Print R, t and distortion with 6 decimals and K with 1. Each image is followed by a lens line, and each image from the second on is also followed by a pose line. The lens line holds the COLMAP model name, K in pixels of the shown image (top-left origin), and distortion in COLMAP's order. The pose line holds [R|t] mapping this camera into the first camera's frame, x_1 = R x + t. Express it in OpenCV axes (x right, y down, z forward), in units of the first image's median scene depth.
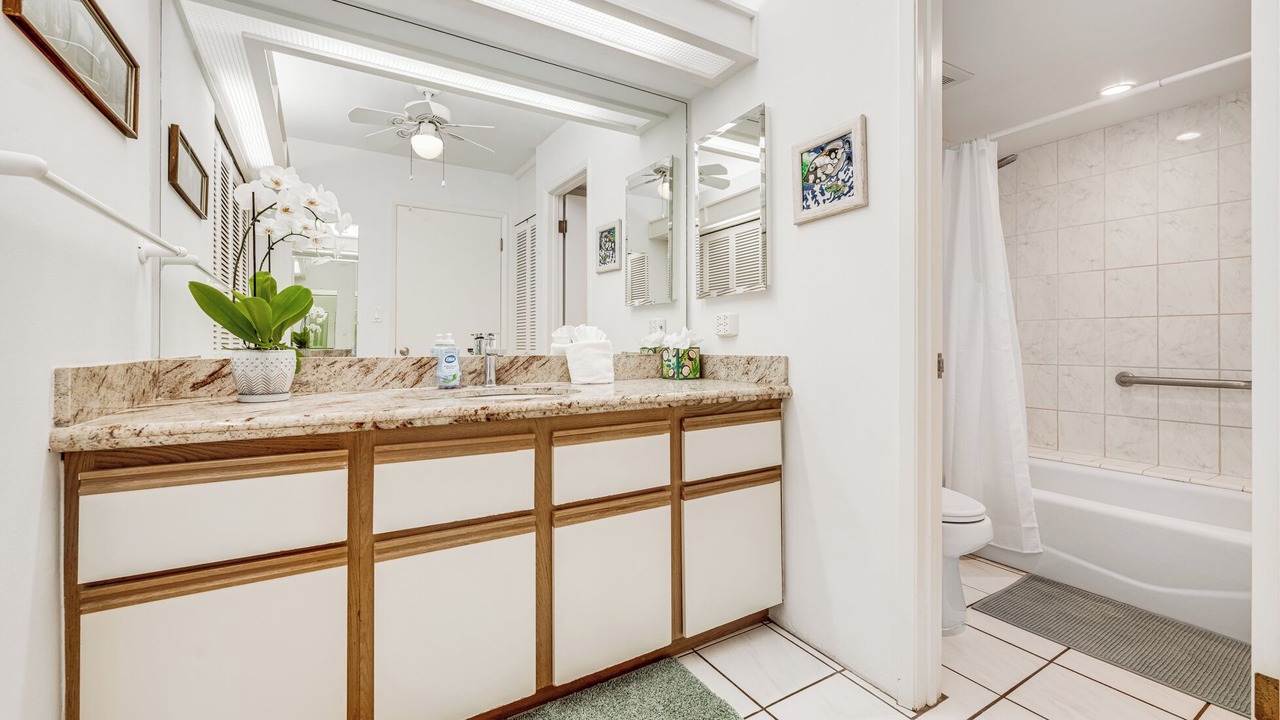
lens RADIAL K [[512.8, 0, 624.3], [0, 512.8, 343.6], [0, 0, 1]] dist [-0.003433, -0.000315]
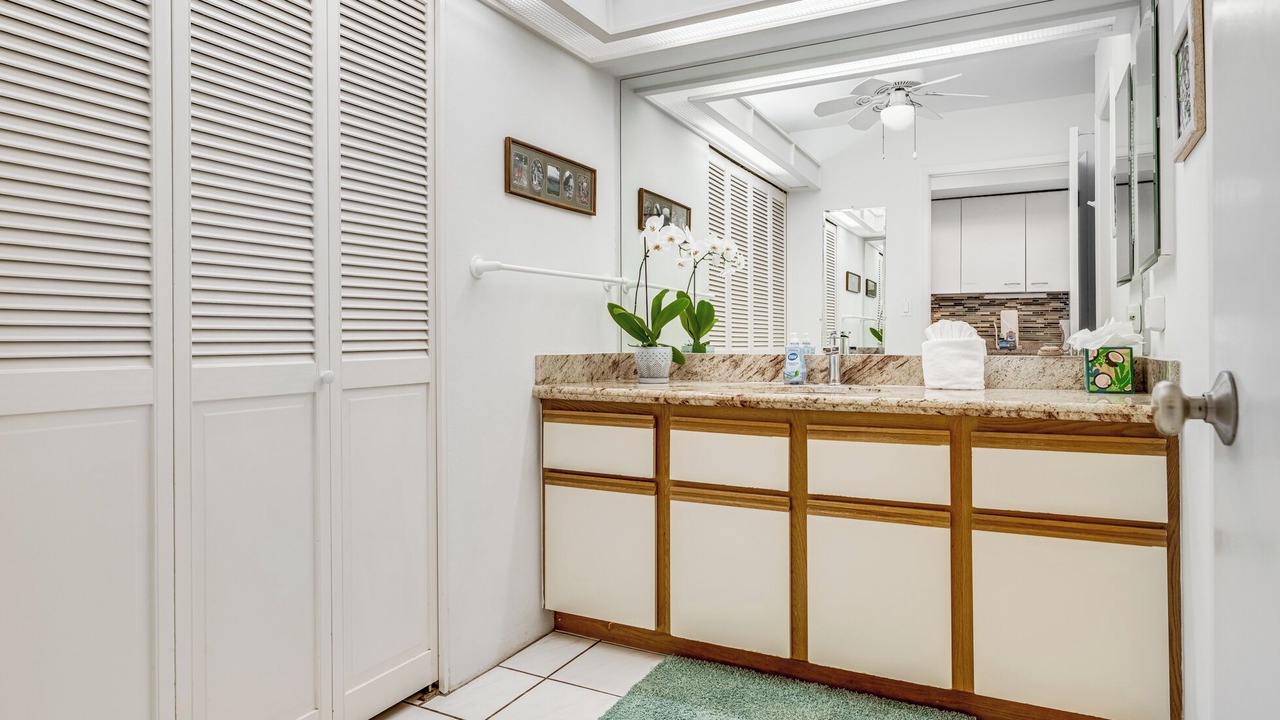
lens RADIAL K [[740.8, 0, 638.1], [0, 740.8, 346.2], [0, 0, 1]] dist [0.000254, 0.001100]
pose [[0.535477, 0.004351, -0.844539, 0.832248], [0.001618, 0.999980, 0.006177, -0.001766], [0.844548, -0.004674, 0.535459, -0.107837]]
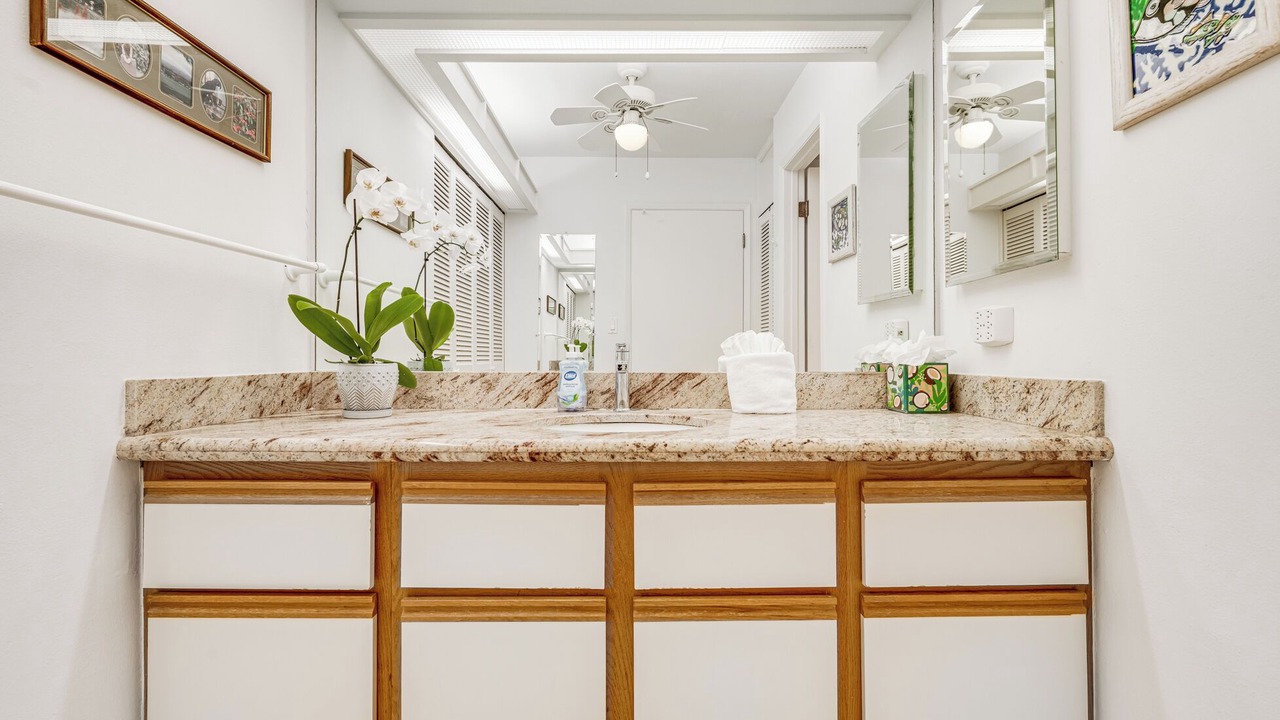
lens RADIAL K [[558.5, 0, 638.2], [0, 558.5, 353.7], [0, 0, 1]] dist [-0.000729, -0.000427]
pose [[0.867035, -0.000967, -0.498246, 0.210408], [-0.000705, 0.999995, -0.003167, -0.002311], [0.498247, 0.003097, 0.867030, 0.289577]]
